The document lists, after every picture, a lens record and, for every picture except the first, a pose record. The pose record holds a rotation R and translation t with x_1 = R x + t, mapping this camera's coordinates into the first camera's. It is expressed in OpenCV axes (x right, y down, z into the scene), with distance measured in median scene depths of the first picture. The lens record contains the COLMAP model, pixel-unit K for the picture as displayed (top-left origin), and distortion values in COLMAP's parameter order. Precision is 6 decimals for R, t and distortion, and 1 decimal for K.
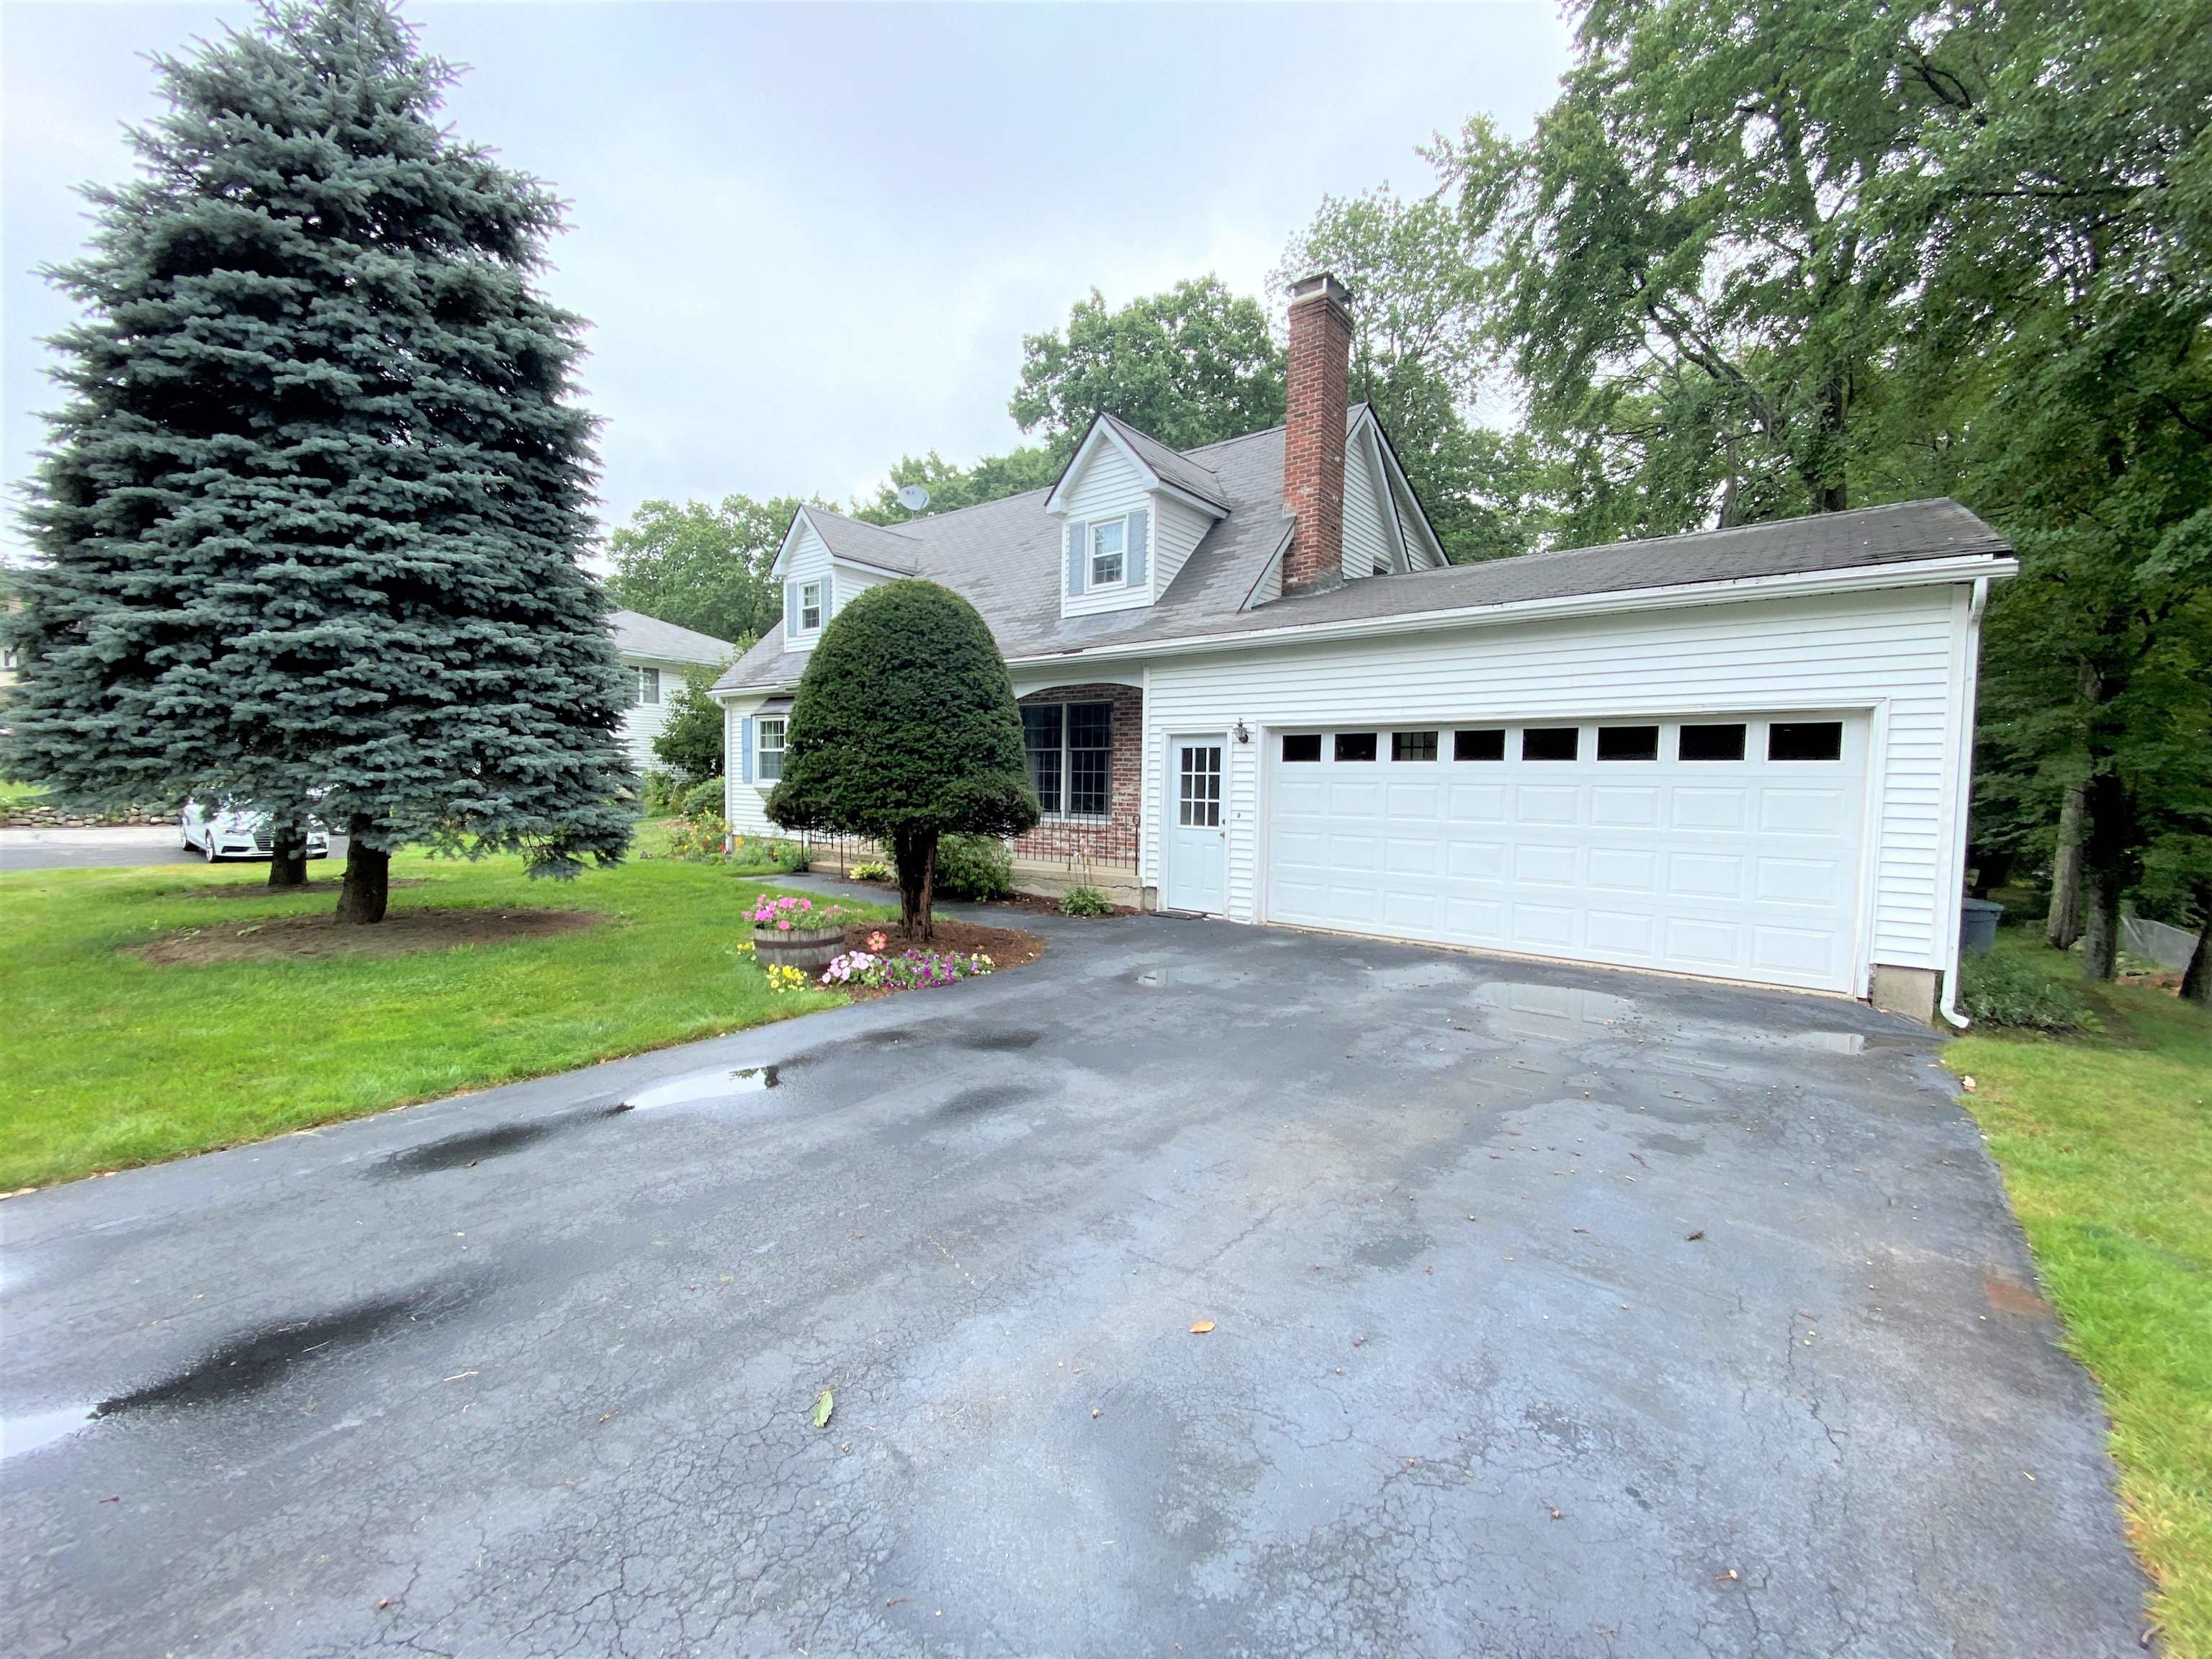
lens RADIAL K [[899.8, 0, 1102.2], [0, 899.8, 832.7], [0, 0, 1]] dist [0.035828, -0.028941]
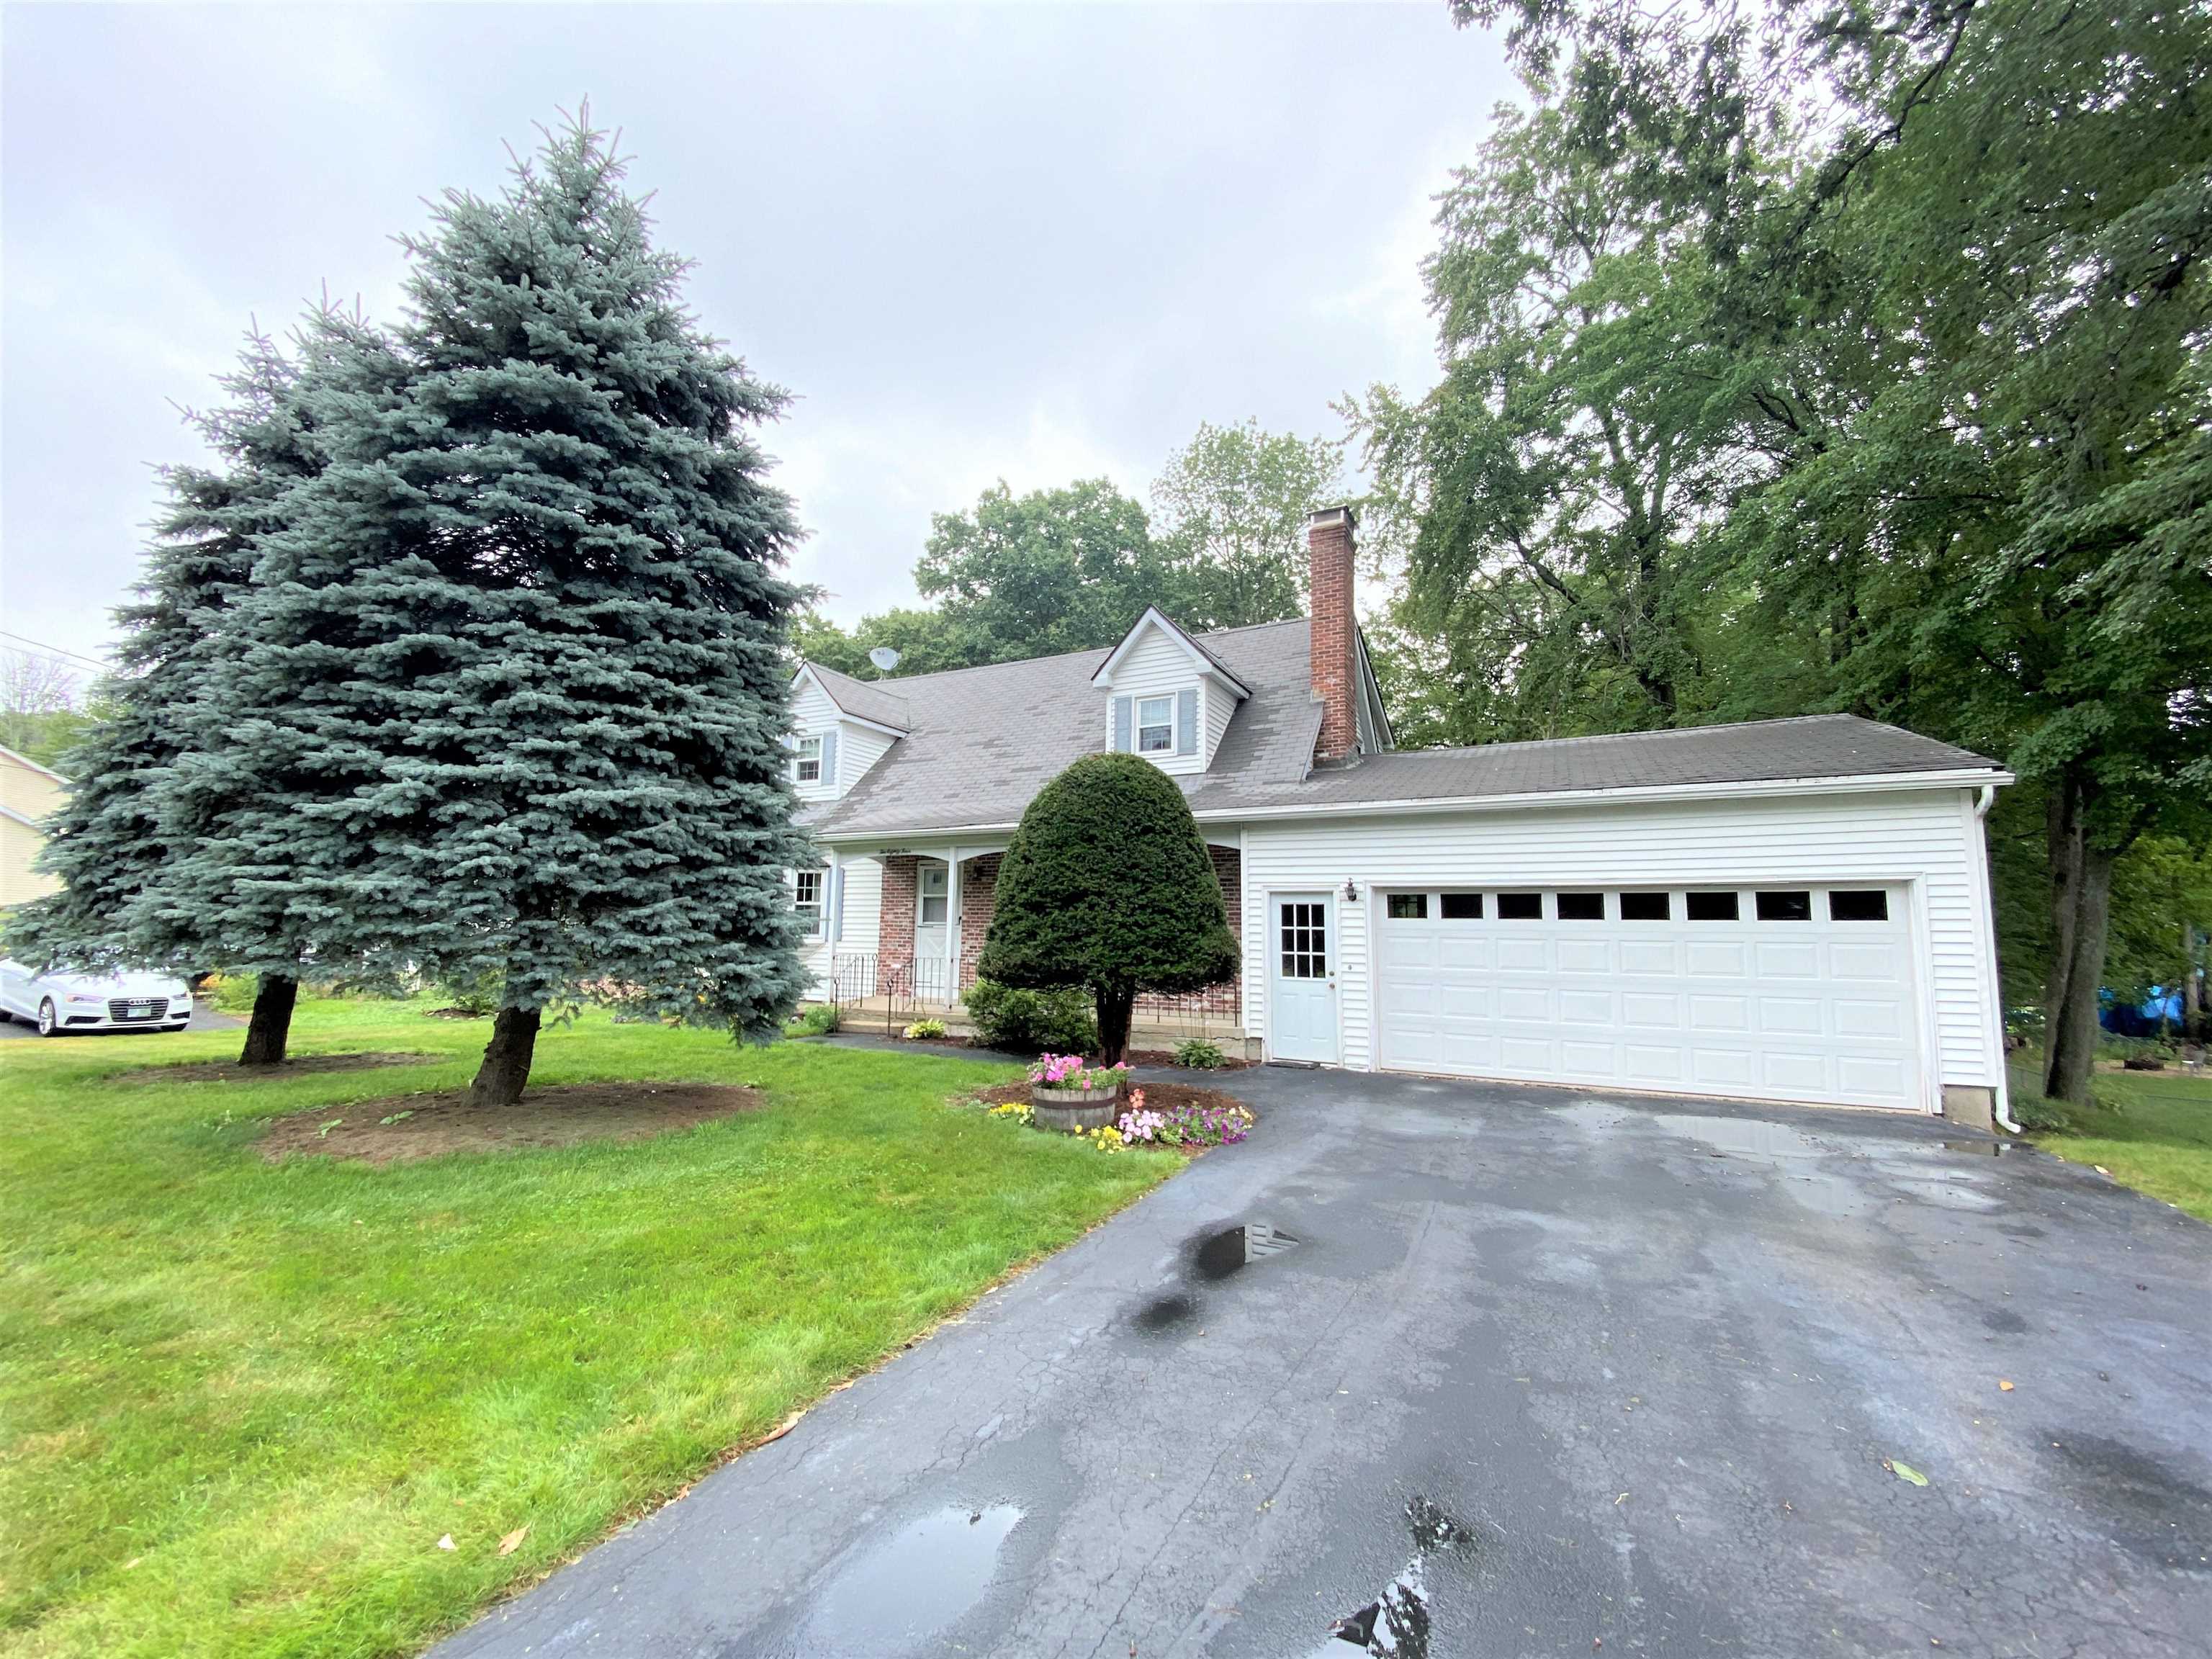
lens RADIAL K [[899.3, 0, 1101.2], [0, 899.3, 829.2], [0, 0, 1]] dist [0.043428, -0.036922]
pose [[0.979616, 0.017906, 0.200080, -0.527147], [0.015718, 0.986133, -0.165211, -0.012595], [-0.200264, 0.164988, 0.965750, -0.027358]]
